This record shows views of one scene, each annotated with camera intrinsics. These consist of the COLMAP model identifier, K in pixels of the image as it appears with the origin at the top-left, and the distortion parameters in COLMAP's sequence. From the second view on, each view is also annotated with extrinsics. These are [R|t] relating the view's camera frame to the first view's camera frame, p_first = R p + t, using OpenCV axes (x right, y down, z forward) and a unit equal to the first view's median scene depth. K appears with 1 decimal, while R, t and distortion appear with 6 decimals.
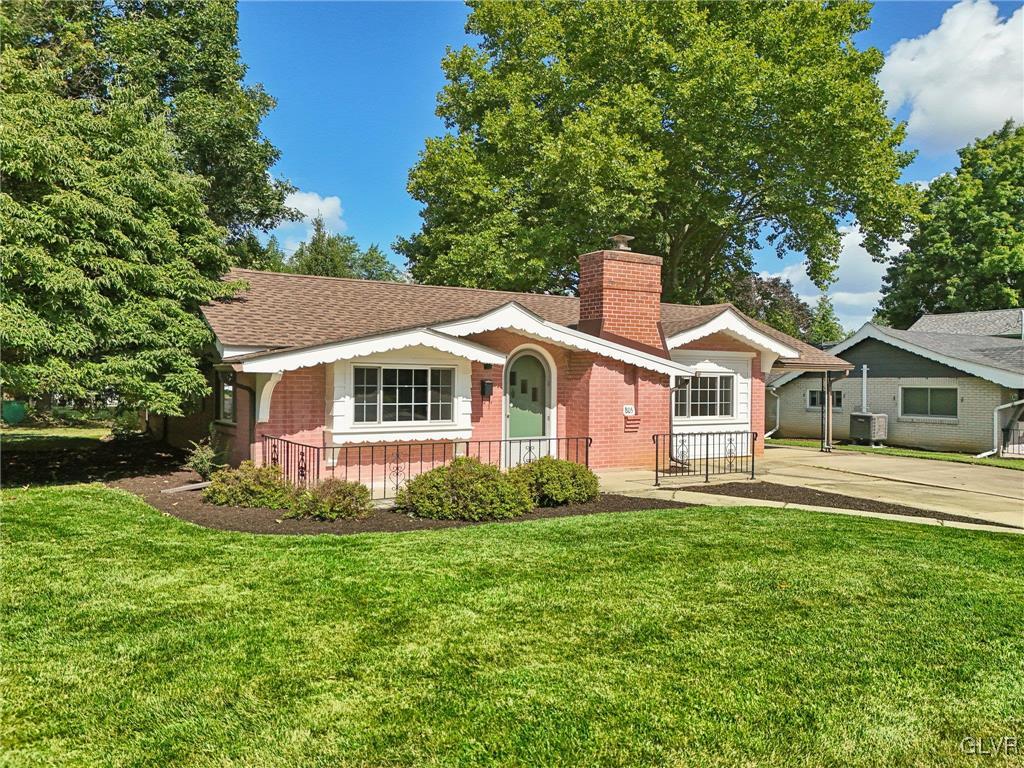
lens RADIAL K [[774.2, 0, 512.0], [0, 774.2, 384.0], [0, 0, 1]] dist [0.096935, -0.119894]
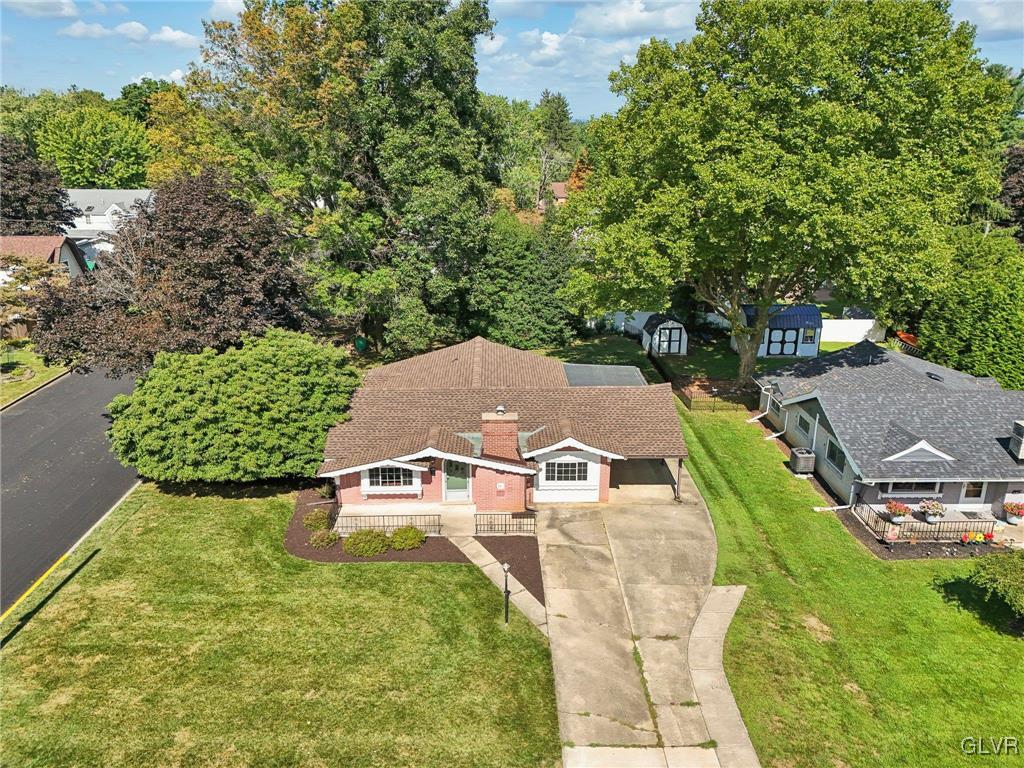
lens RADIAL K [[774.2, 0, 512.0], [0, 774.2, 384.0], [0, 0, 1]] dist [0.096935, -0.119894]
pose [[0.855776, 0.157021, -0.492942, 1.208870], [0.006712, 0.949378, 0.314066, -0.920573], [0.517303, -0.272078, 0.811400, -0.658944]]
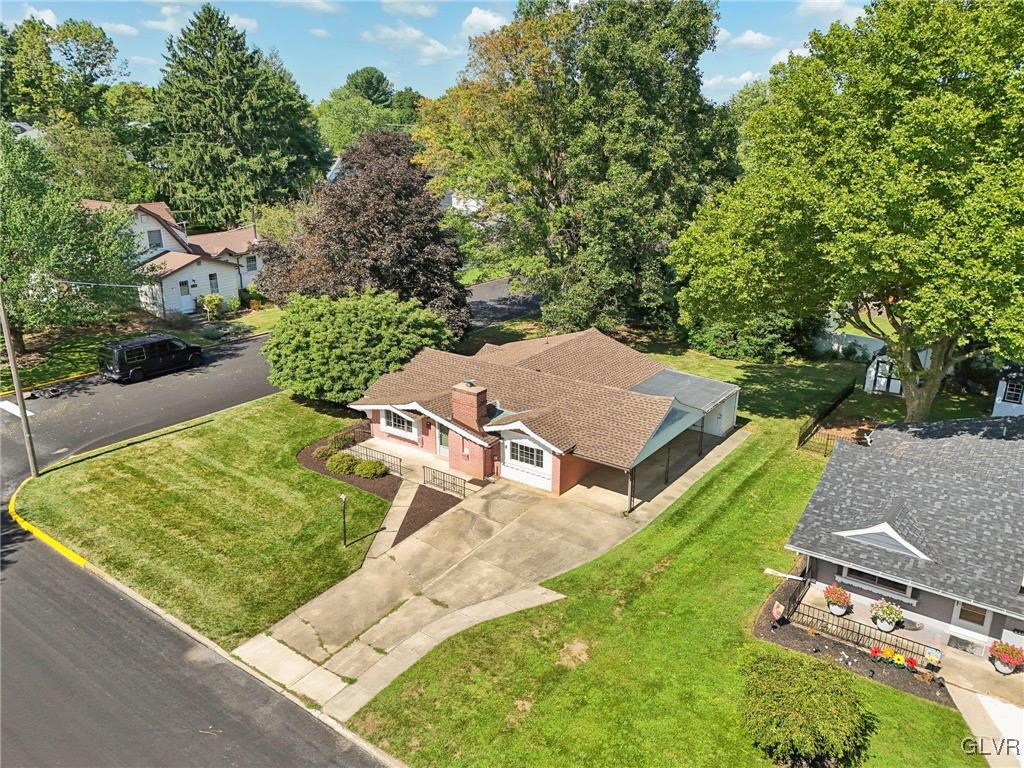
lens RADIAL K [[774.2, 0, 512.0], [0, 774.2, 384.0], [0, 0, 1]] dist [0.096935, -0.119894]
pose [[0.369196, 0.288403, -0.883469, 2.260732], [0.004602, 0.950051, 0.312061, -0.908945], [0.929340, -0.119278, 0.349428, 0.331088]]
